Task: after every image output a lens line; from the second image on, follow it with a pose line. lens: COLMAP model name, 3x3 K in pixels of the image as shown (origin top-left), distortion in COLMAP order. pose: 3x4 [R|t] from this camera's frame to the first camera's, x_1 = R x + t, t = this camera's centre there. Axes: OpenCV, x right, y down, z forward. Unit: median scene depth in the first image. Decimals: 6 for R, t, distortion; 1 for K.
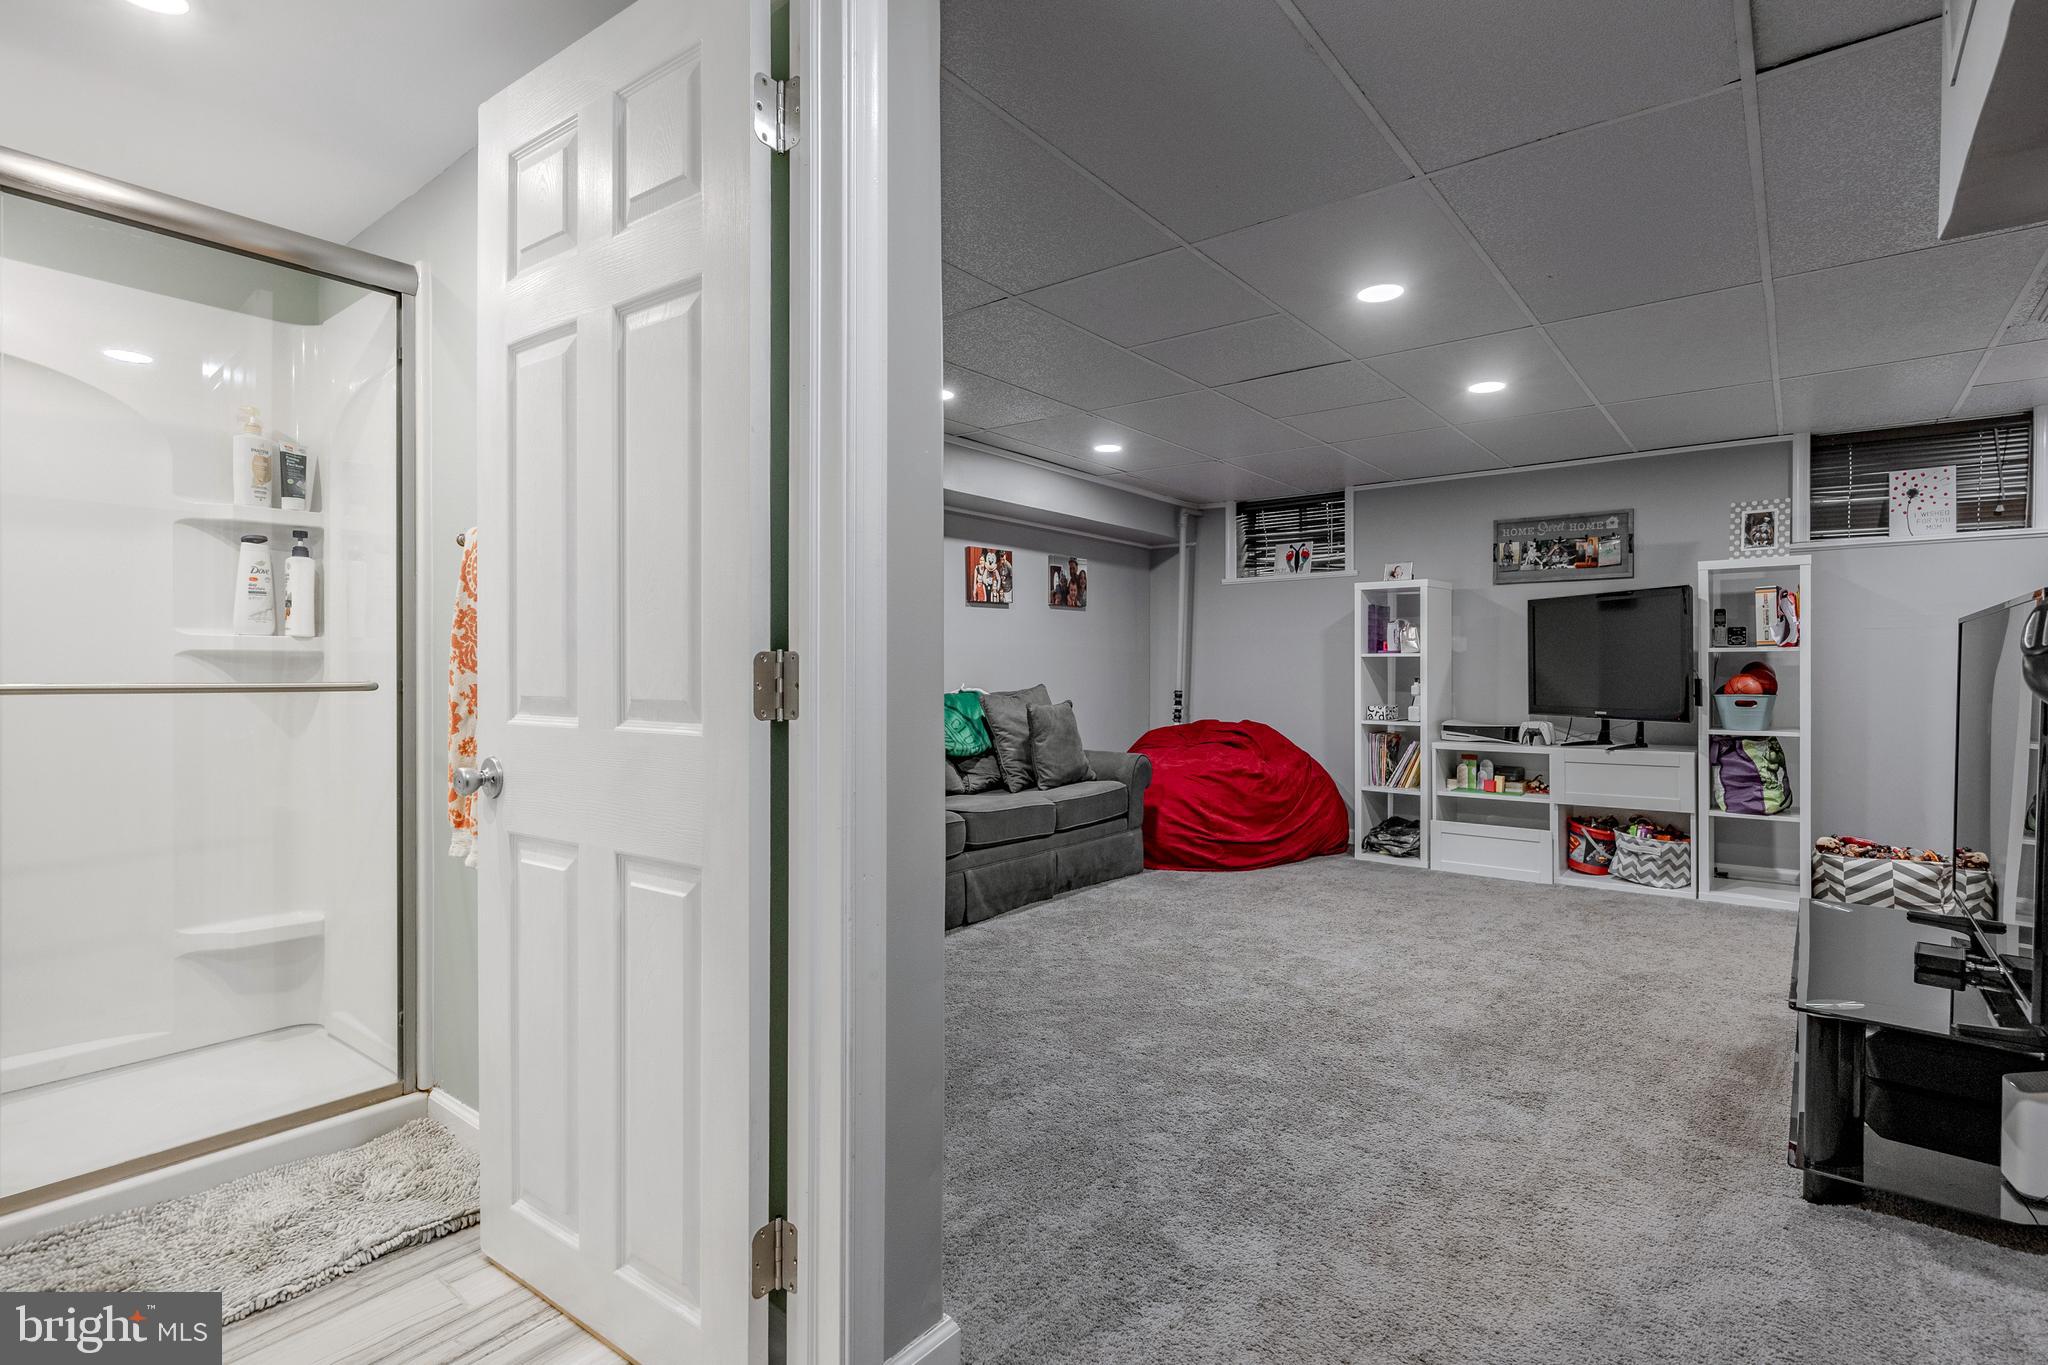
lens RADIAL K [[997.1, 0, 1029.9], [0, 997.1, 680.2], [0, 0, 1]] dist [-0.001455, -0.000159]
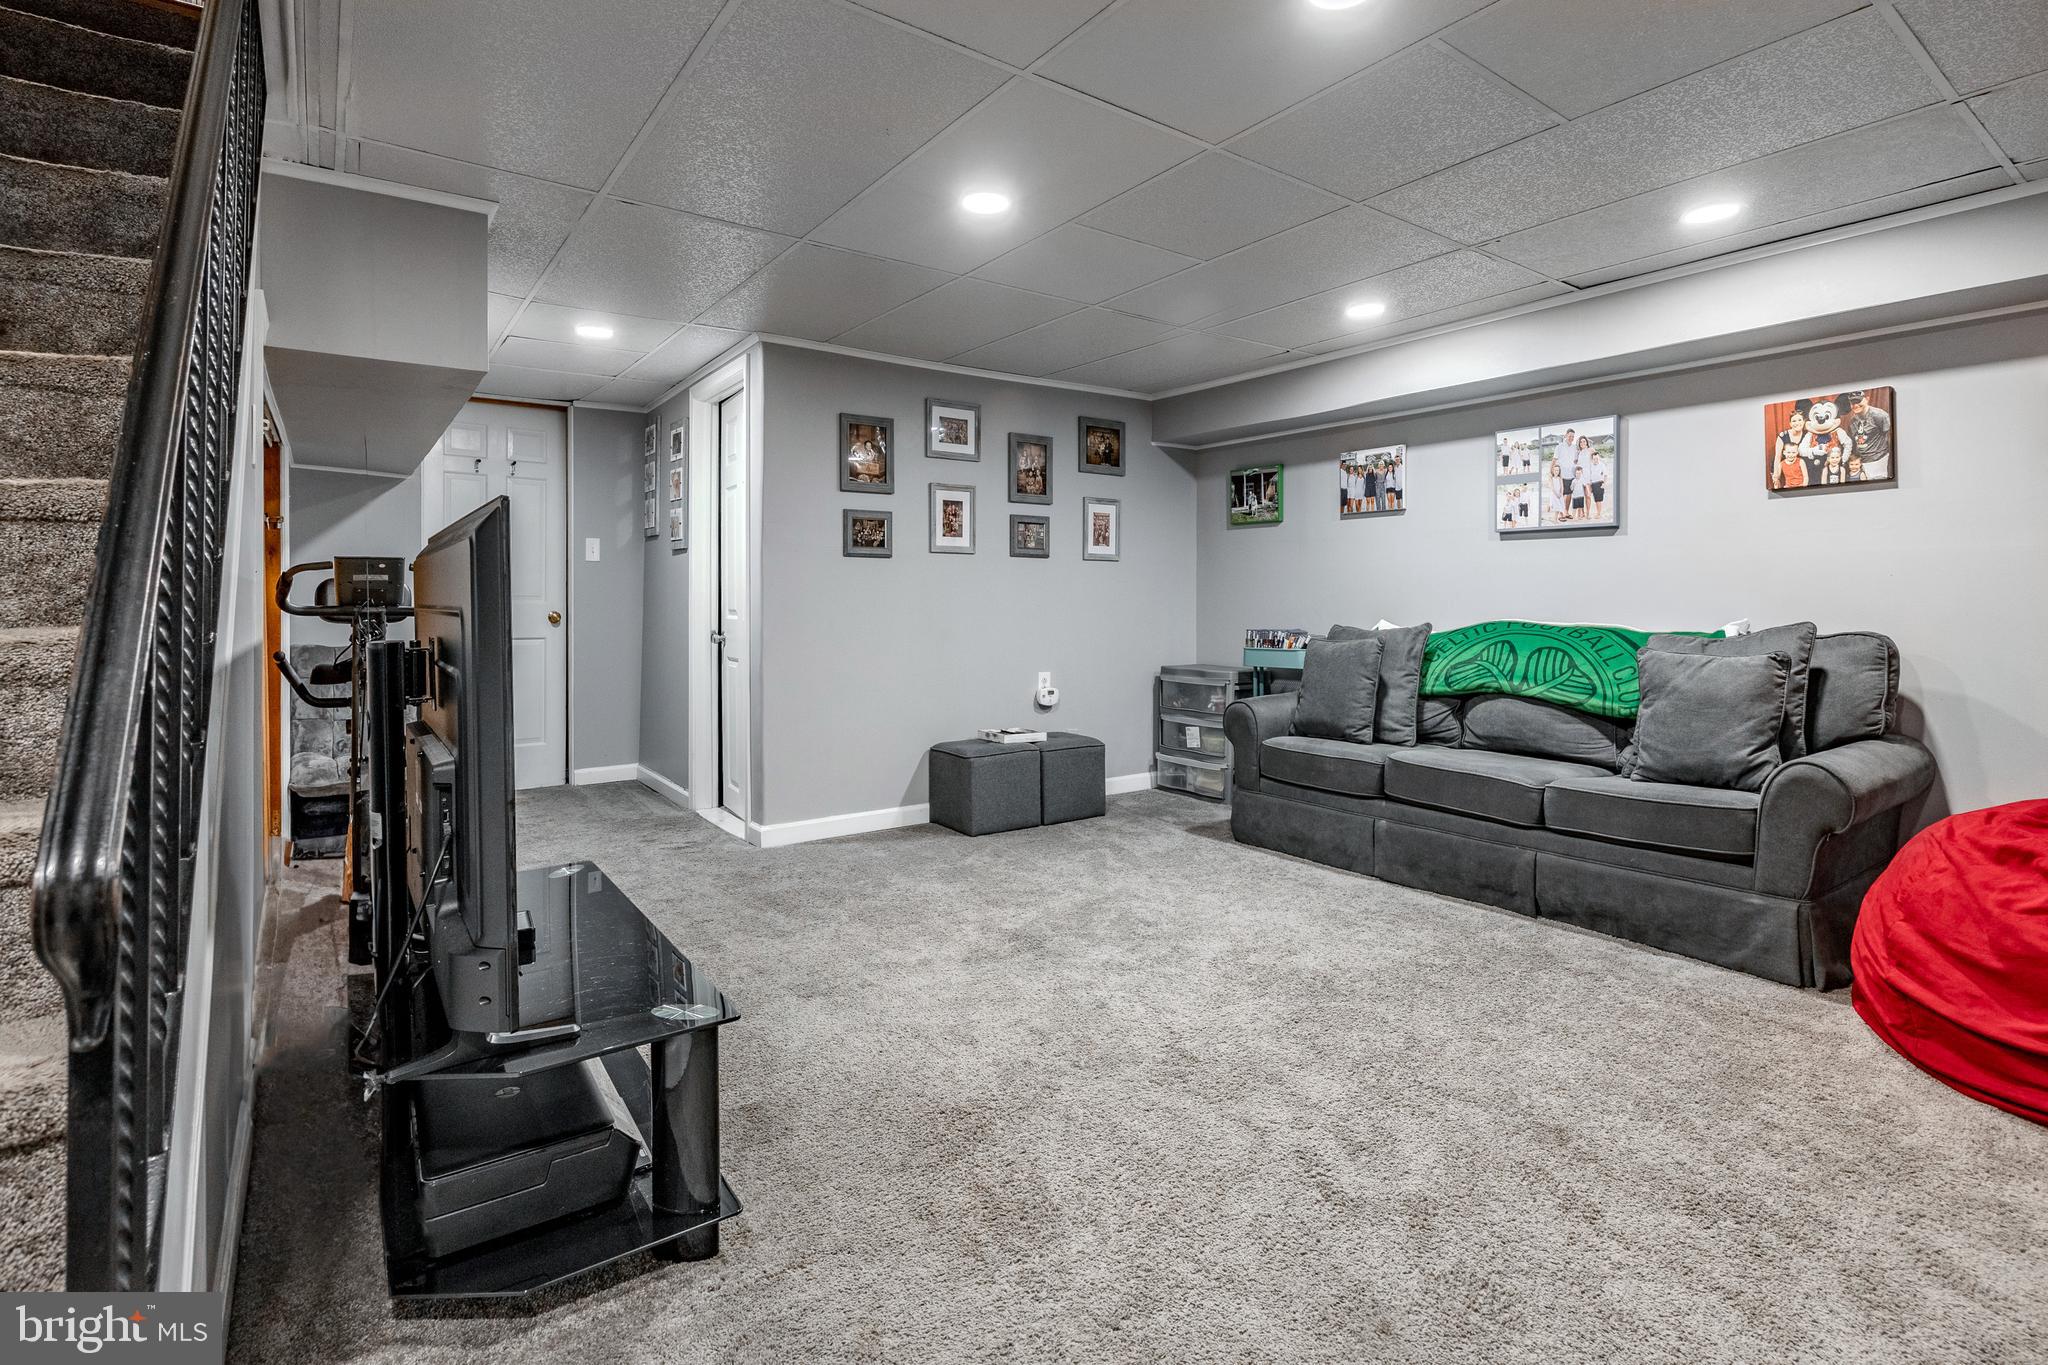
lens RADIAL K [[997.1, 0, 1052.7], [0, 997.1, 599.7], [0, 0, 1]] dist [-0.001455, -0.000159]
pose [[-0.276046, -0.006250, -0.961124, 0.689745], [-0.008781, 0.999954, -0.003981, -0.002401], [0.961104, 0.007341, -0.276089, 0.742917]]
